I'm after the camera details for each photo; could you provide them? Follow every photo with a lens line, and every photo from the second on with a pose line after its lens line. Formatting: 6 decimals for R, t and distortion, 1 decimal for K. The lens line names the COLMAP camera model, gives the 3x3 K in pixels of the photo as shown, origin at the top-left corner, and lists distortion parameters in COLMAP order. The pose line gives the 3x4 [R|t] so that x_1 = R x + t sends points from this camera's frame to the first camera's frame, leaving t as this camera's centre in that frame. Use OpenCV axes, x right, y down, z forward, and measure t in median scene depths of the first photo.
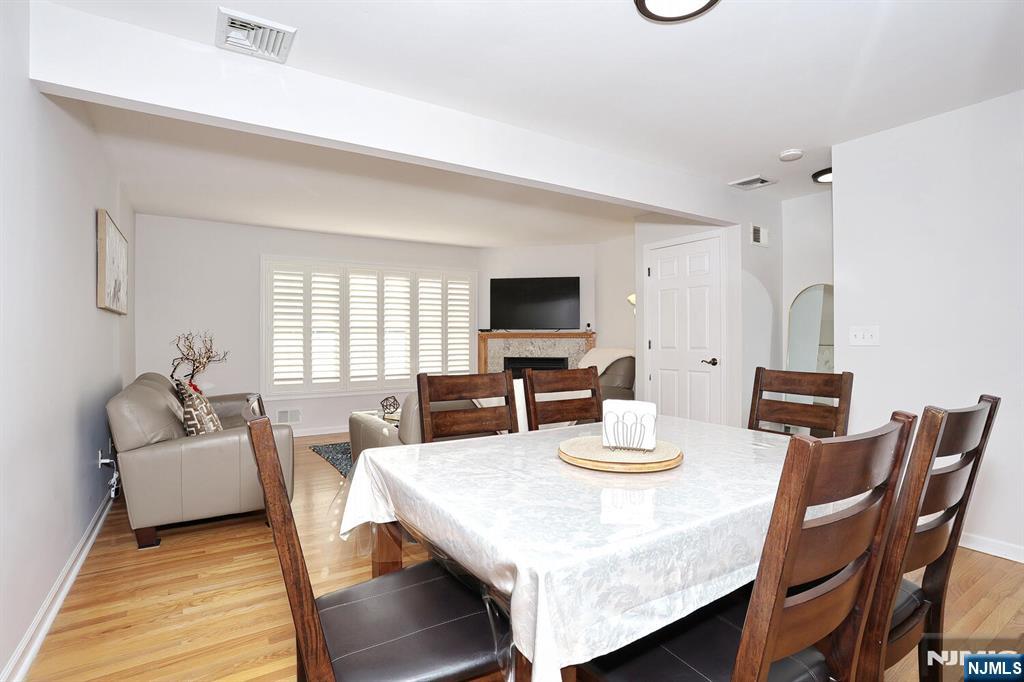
lens RADIAL K [[500.6, 0, 511.0], [0, 500.6, 336.8], [0, 0, 1]] dist [-0.066143, 0.025854]
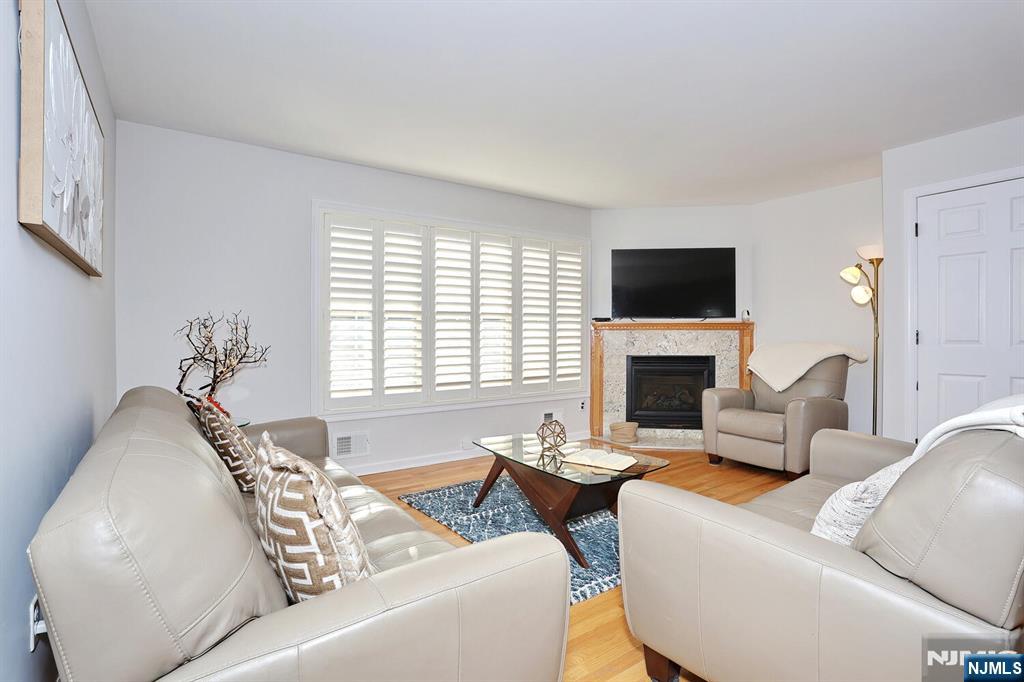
lens RADIAL K [[500.6, 0, 511.0], [0, 500.6, 336.8], [0, 0, 1]] dist [-0.066143, 0.025854]
pose [[0.999352, 0.002471, 0.035917, -0.236565], [-0.002692, 0.999978, 0.006103, 0.009792], [-0.035901, -0.006196, 0.999336, 0.296126]]
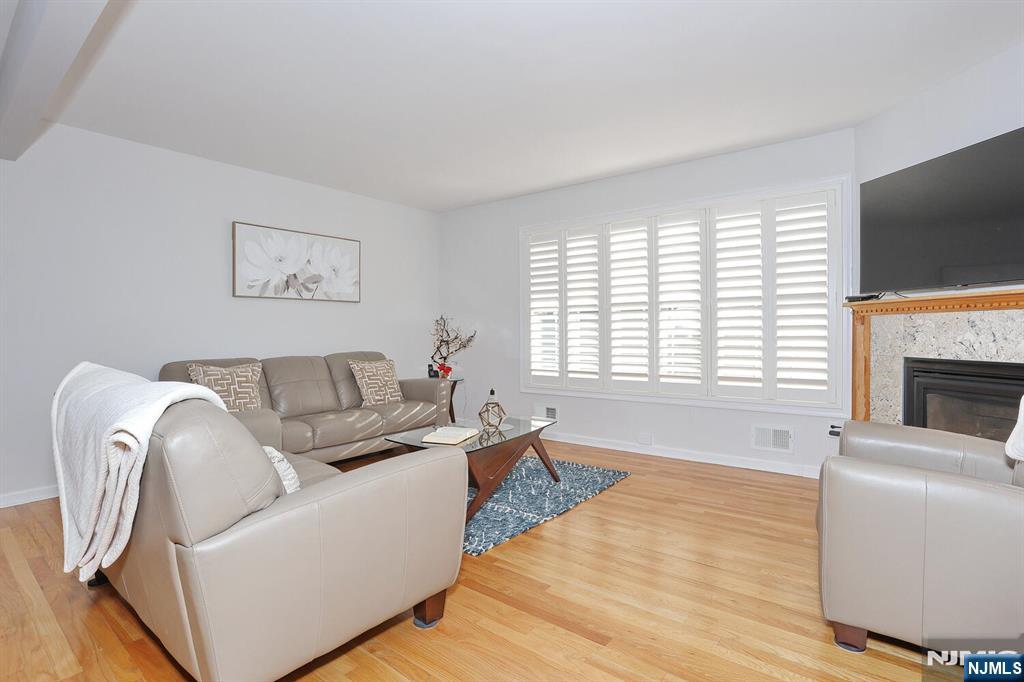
lens RADIAL K [[500.6, 0, 511.0], [0, 500.6, 336.8], [0, 0, 1]] dist [-0.066143, 0.025854]
pose [[0.323885, 0.008648, -0.946057, 0.301955], [0.005790, 0.999921, 0.011122, 0.018176], [0.946079, -0.009080, 0.323810, 0.607528]]
